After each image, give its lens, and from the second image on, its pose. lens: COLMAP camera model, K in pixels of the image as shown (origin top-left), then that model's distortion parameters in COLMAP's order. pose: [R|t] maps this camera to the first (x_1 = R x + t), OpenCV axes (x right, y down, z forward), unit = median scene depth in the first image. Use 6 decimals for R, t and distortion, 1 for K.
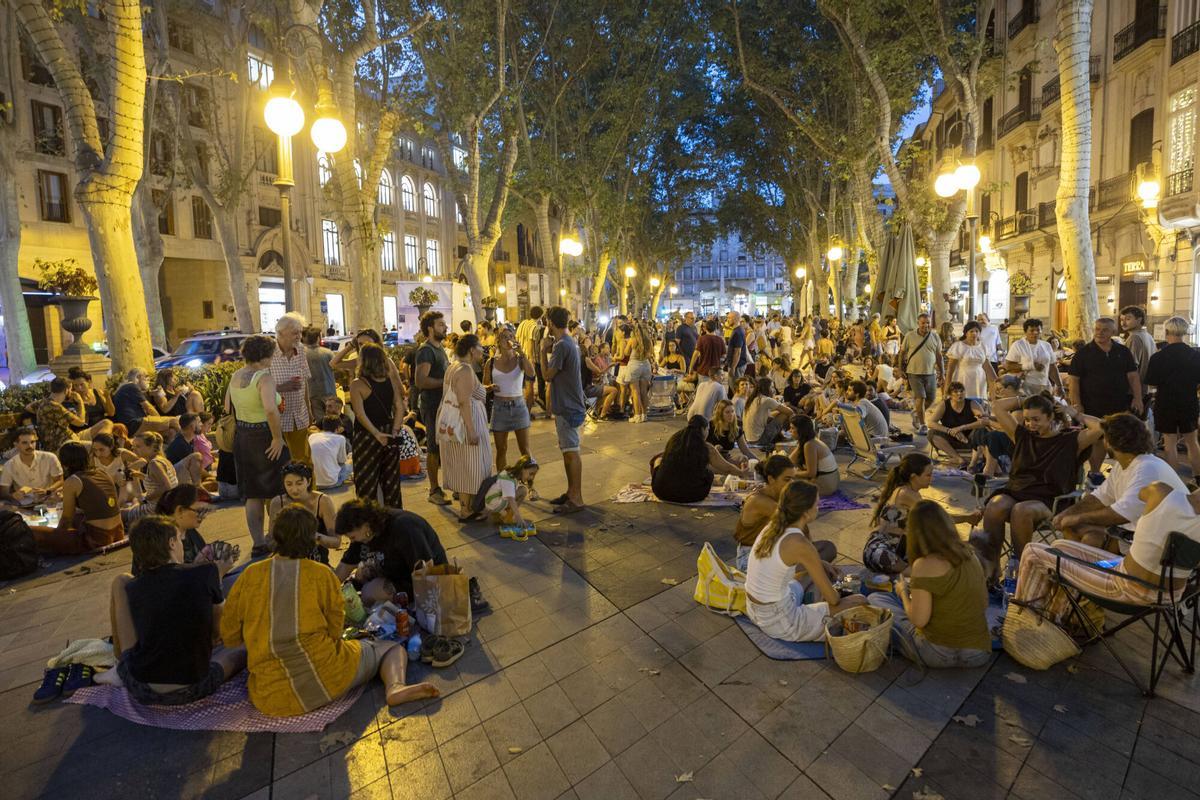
lens RADIAL K [[803.1, 0, 595.6], [0, 803.1, 403.1], [0, 0, 1]] dist [-0.005567, 0.011575]
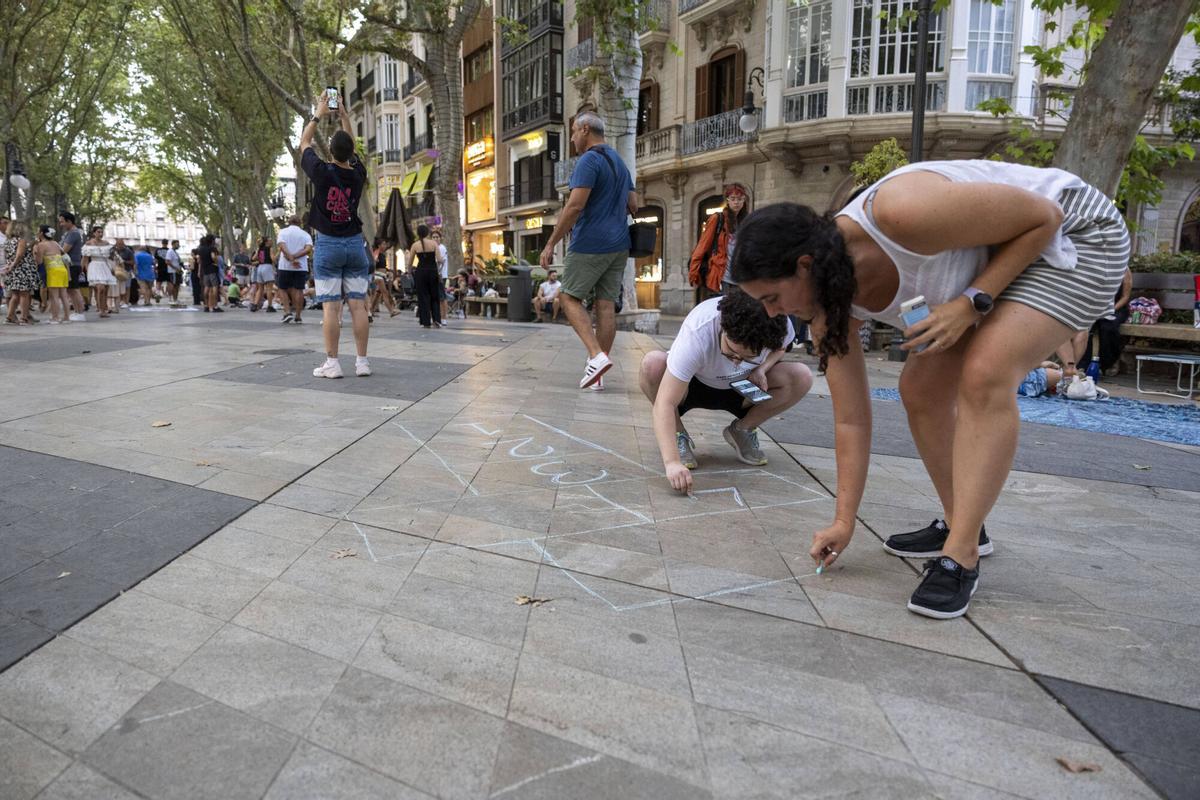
lens RADIAL K [[803.1, 0, 601.6], [0, 803.1, 401.0], [0, 0, 1]] dist [-0.005567, 0.011575]
pose [[0.775857, -0.055239, 0.628486, -0.170868], [0.032994, 0.998349, 0.047017, 0.104763], [-0.630046, -0.015743, 0.776398, -0.726043]]
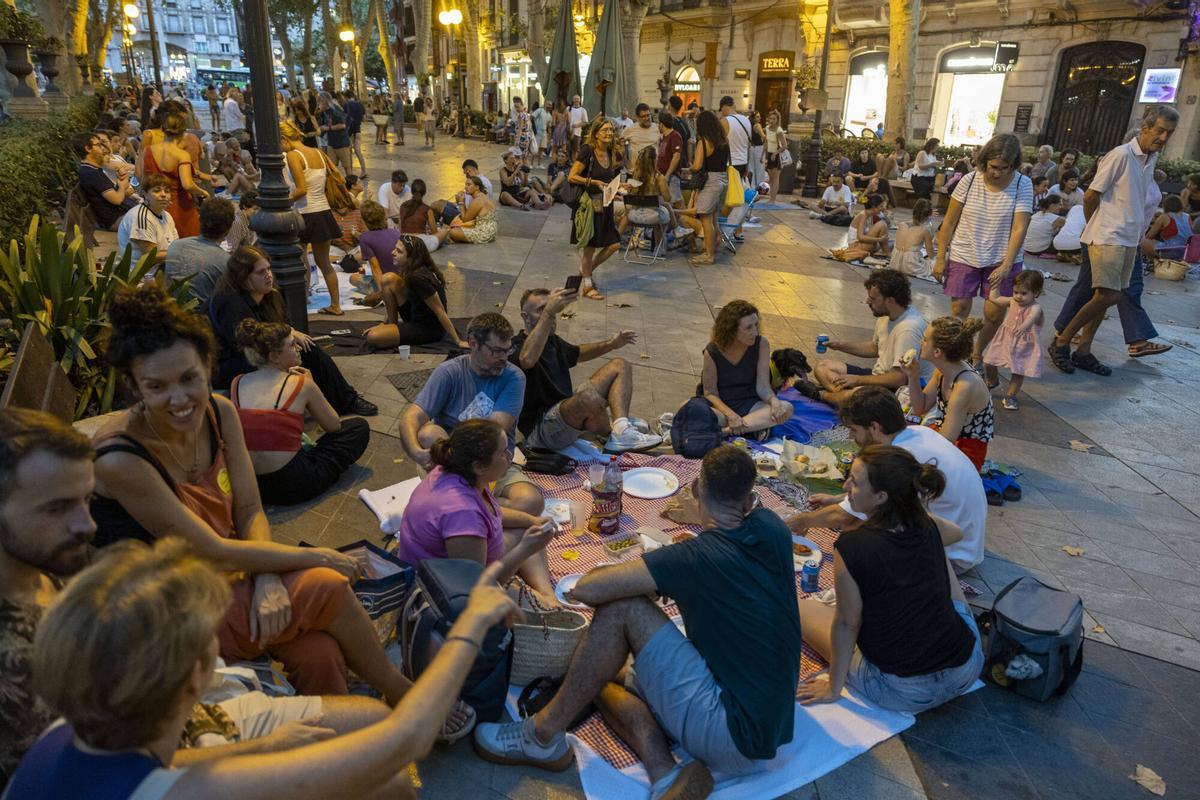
lens RADIAL K [[803.1, 0, 598.6], [0, 803.1, 401.8], [0, 0, 1]] dist [-0.005567, 0.011575]
pose [[0.780628, -0.176428, 0.599577, -0.150382], [0.014704, 0.964249, 0.264590, -0.016098], [-0.624823, -0.197730, 0.755314, 0.178586]]
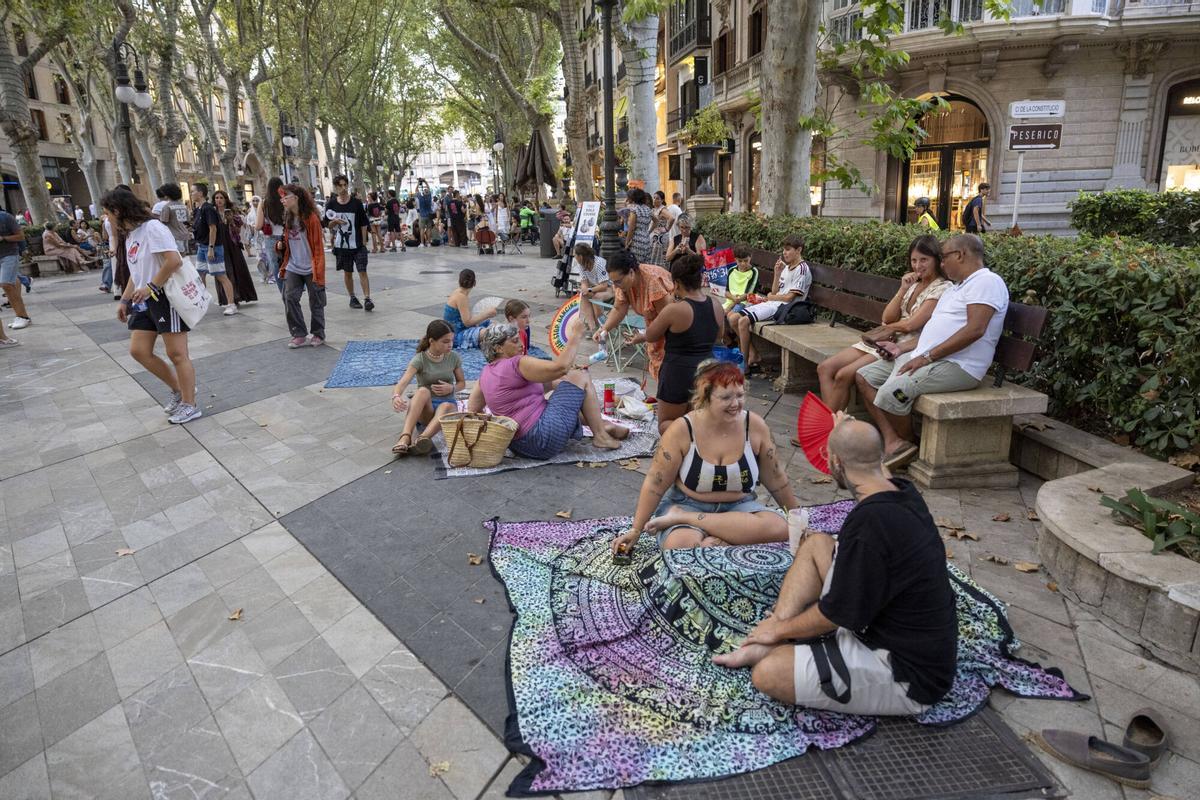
lens RADIAL K [[803.1, 0, 602.2], [0, 803.1, 407.3], [0, 0, 1]] dist [-0.005567, 0.011575]
pose [[0.952789, -0.081705, 0.292432, -0.050103], [0.037530, 0.987419, 0.153605, 0.097340], [-0.301303, -0.135378, 0.943869, -0.871834]]
